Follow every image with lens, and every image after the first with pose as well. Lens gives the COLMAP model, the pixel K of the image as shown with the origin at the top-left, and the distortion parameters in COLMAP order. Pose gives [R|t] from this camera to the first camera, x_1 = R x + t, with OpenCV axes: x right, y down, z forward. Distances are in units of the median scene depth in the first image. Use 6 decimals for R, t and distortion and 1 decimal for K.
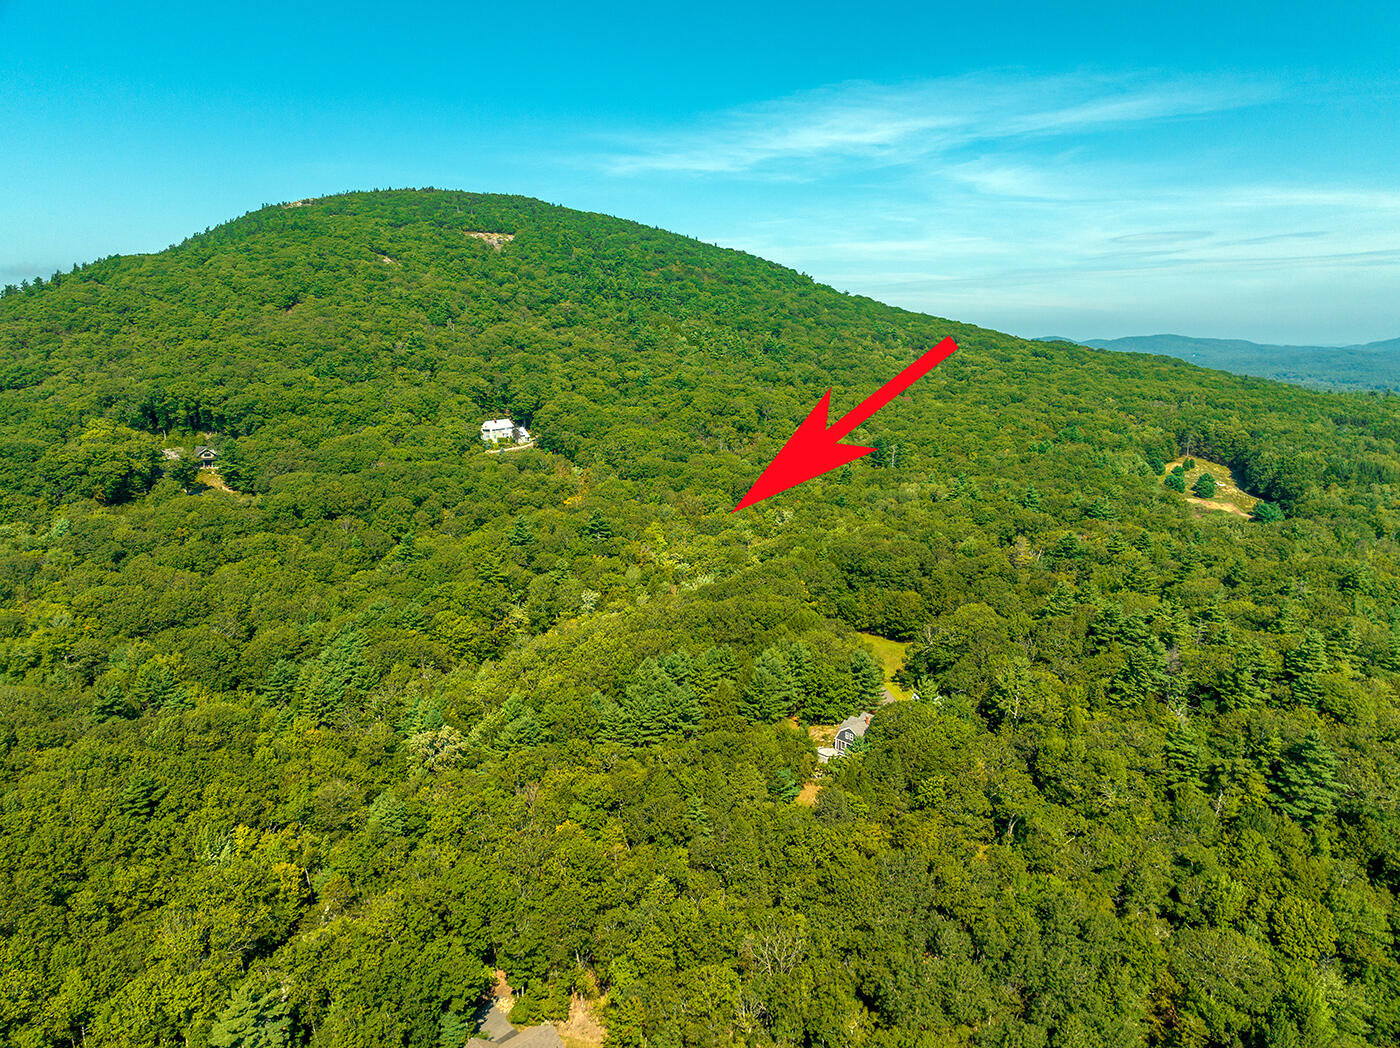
lens RADIAL K [[980.2, 0, 700.5], [0, 980.2, 524.4], [0, 0, 1]] dist [-0.025023, 0.010739]
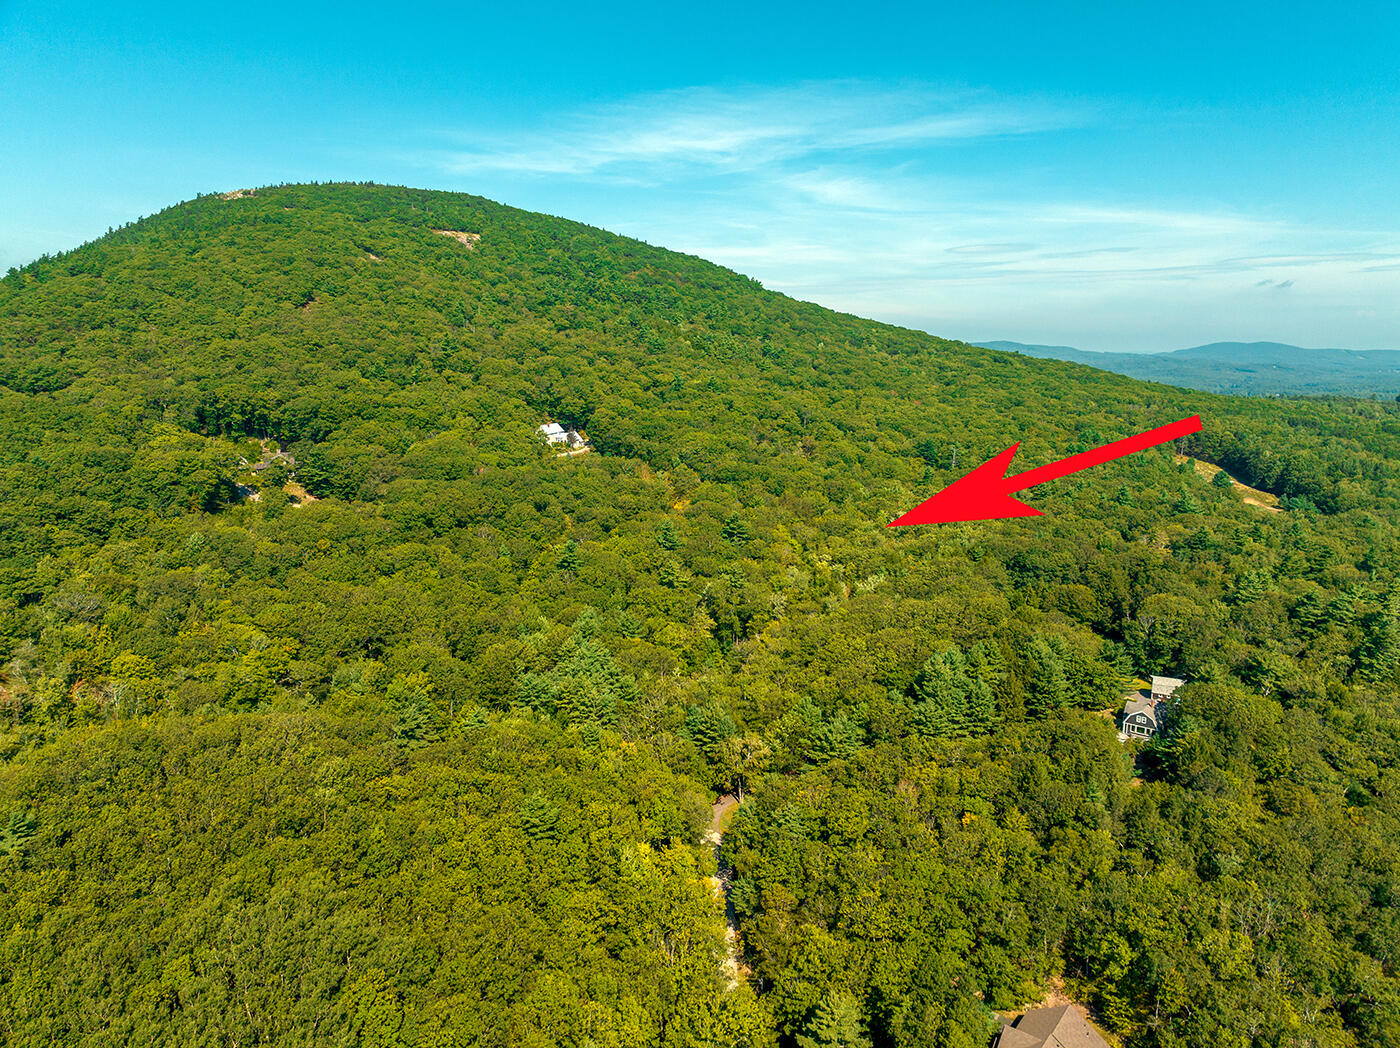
lens RADIAL K [[980.2, 0, 700.1], [0, 980.2, 522.9], [0, 0, 1]] dist [-0.025023, 0.010739]
pose [[0.987986, -0.018493, 0.153434, -0.147980], [0.019193, 0.999811, -0.003082, -0.001342], [-0.153348, 0.005990, 0.988154, 0.006510]]
